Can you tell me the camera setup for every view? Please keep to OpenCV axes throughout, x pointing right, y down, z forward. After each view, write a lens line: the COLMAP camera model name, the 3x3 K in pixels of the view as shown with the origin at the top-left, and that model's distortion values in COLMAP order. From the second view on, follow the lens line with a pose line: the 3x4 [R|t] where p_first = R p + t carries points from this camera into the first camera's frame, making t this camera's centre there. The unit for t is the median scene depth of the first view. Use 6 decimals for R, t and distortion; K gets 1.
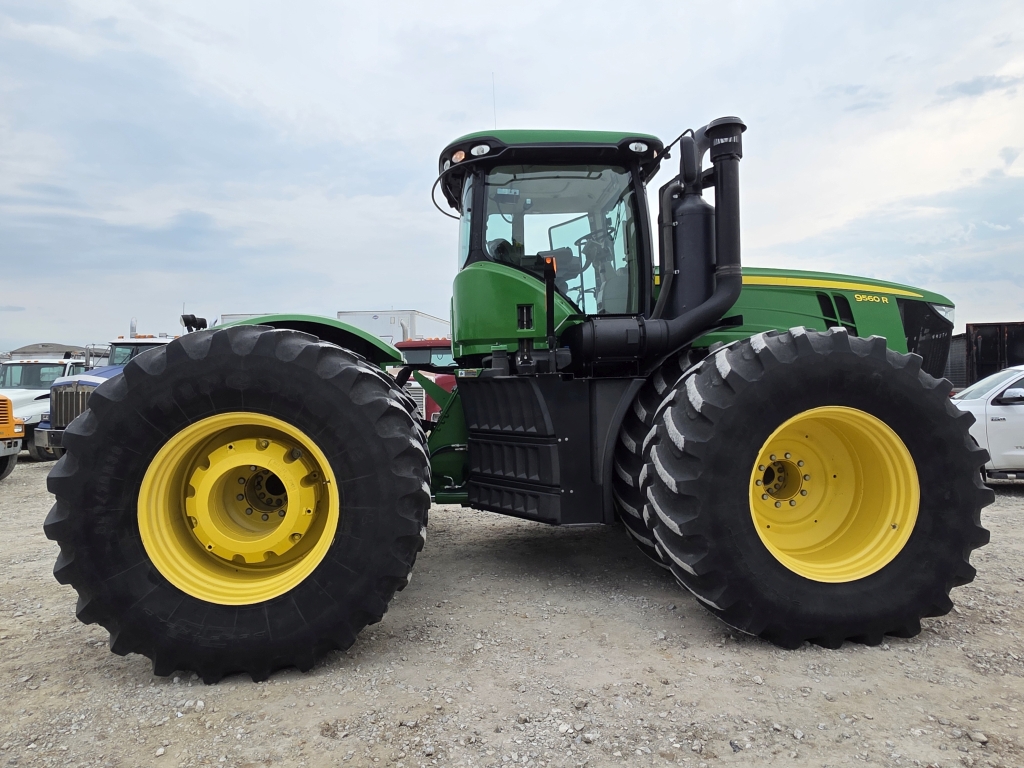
lens RADIAL K [[650.9, 0, 516.5], [0, 650.9, 383.3], [0, 0, 1]] dist [0.005246, -0.004021]
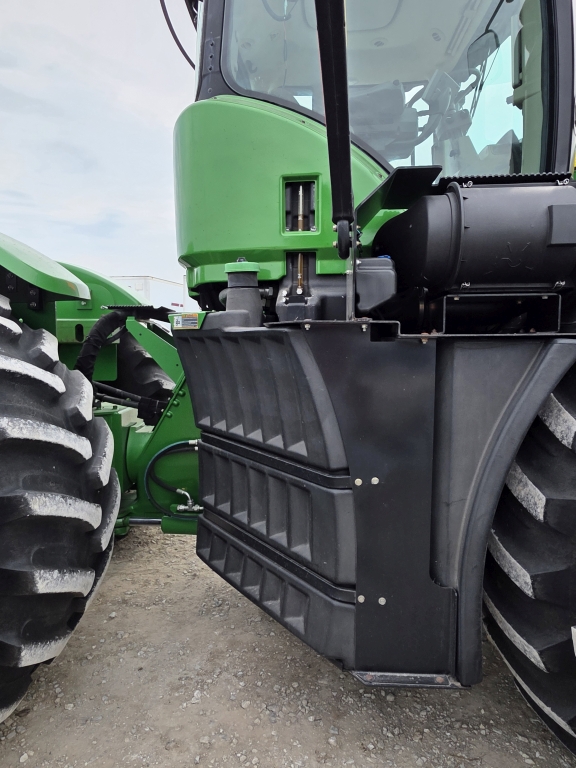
lens RADIAL K [[488.2, 0, 286.5], [0, 488.2, 385.9], [0, 0, 1]] dist [0.005246, -0.004021]
pose [[0.991839, 0.034537, -0.122729, 0.055310], [-0.023109, 0.995365, 0.093349, -0.002653], [0.125385, -0.089751, 0.988040, 0.670457]]
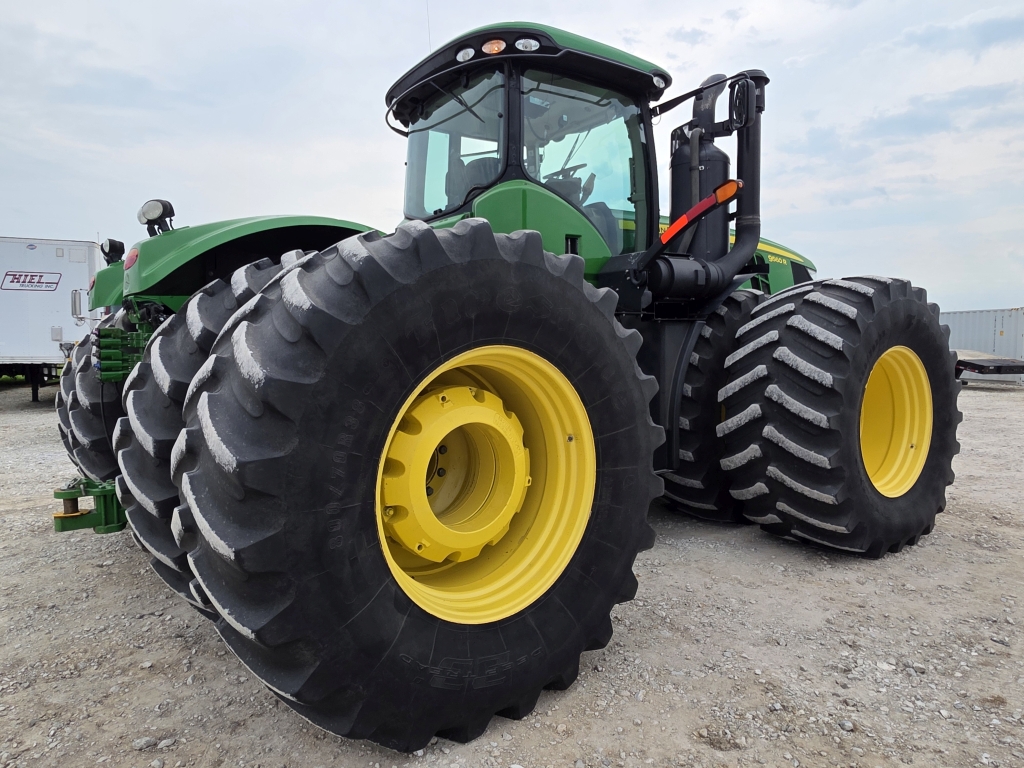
lens RADIAL K [[650.9, 0, 515.9], [0, 650.9, 380.9], [0, 0, 1]] dist [0.005246, -0.004021]
pose [[0.855990, -0.020906, 0.516569, -0.547051], [-0.008061, 0.998521, 0.053769, 0.031741], [-0.516929, -0.050190, 0.854556, 0.286904]]
